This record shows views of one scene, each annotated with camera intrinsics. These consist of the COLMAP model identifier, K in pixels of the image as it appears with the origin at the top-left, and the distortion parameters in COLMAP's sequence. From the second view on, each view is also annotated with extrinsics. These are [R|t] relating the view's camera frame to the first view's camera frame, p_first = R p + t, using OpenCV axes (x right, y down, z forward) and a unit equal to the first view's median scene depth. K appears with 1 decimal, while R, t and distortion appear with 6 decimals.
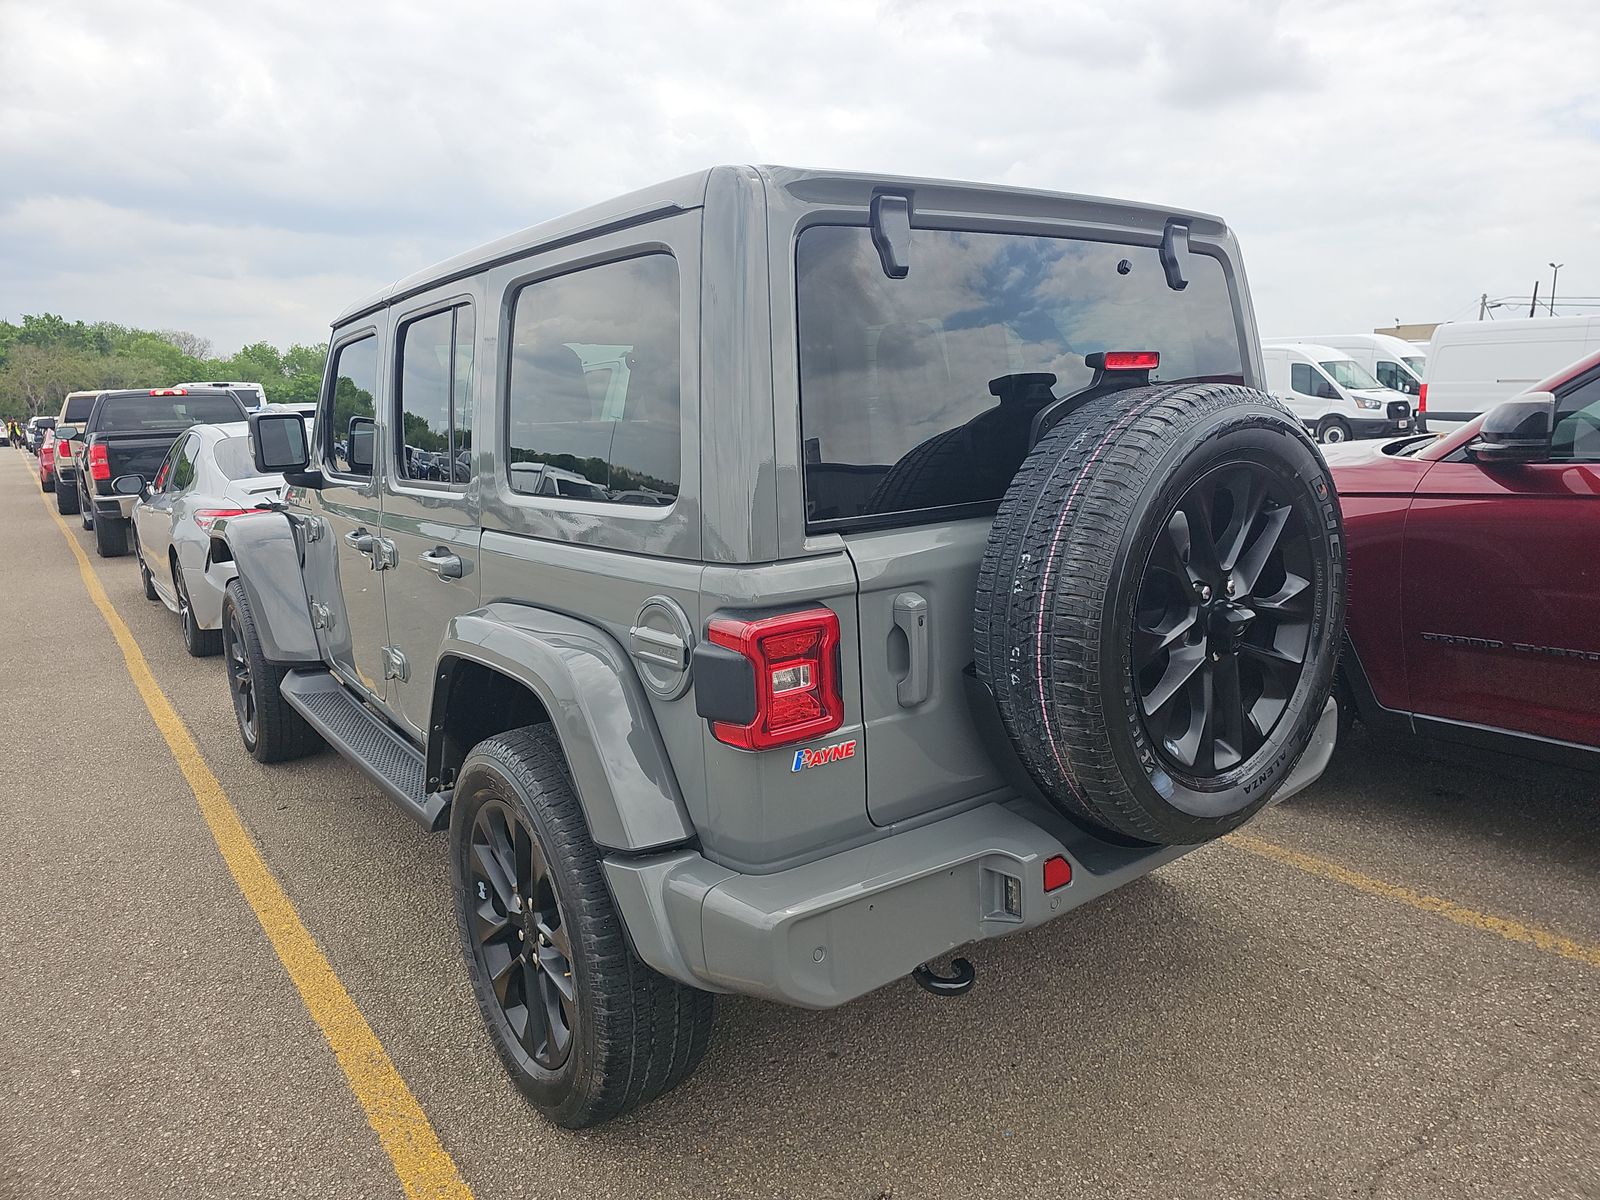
lens RADIAL K [[1068.9, 0, 775.6], [0, 1068.9, 607.2], [0, 0, 1]] dist [0.037577, -0.049909]
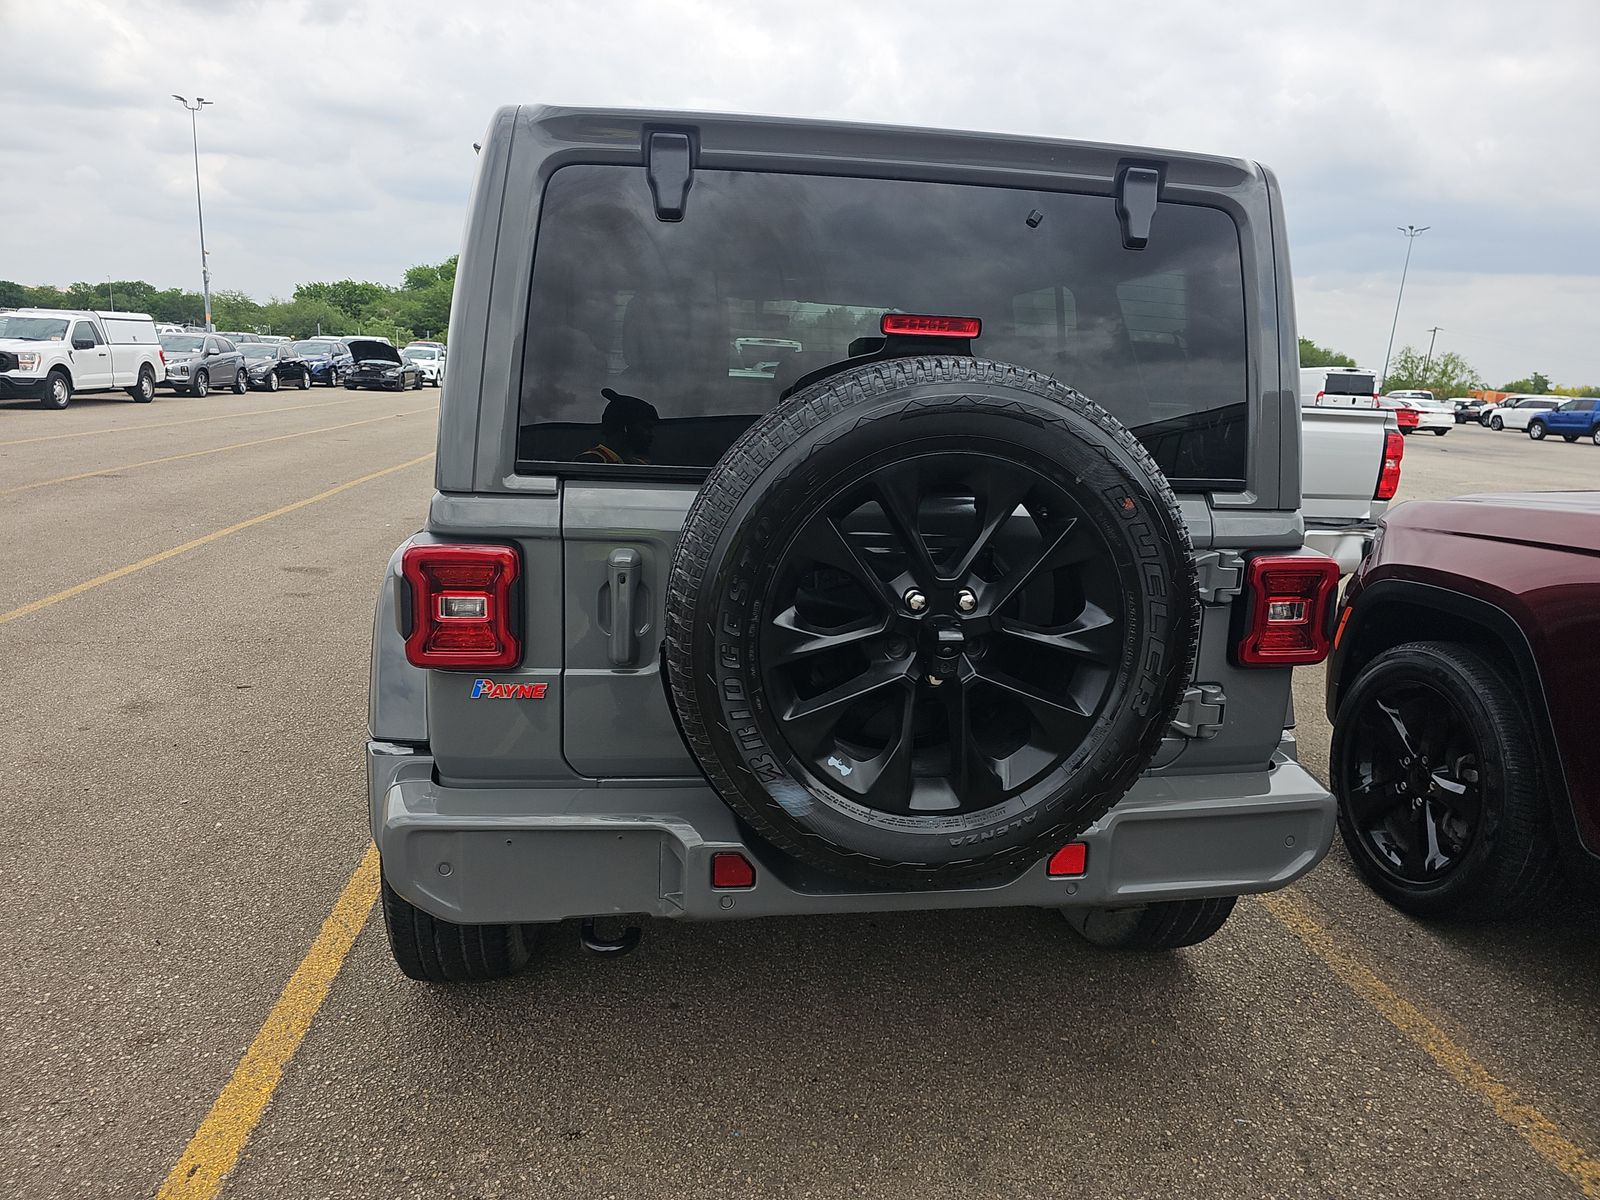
lens RADIAL K [[1072.8, 0, 799.8], [0, 1072.8, 636.8], [0, 0, 1]] dist [0.007664, -0.000406]
pose [[0.877004, 0.183319, -0.444138, 0.706047], [-0.163378, 0.983054, 0.083148, -0.041070], [0.451854, -0.000359, 0.892092, 0.197366]]
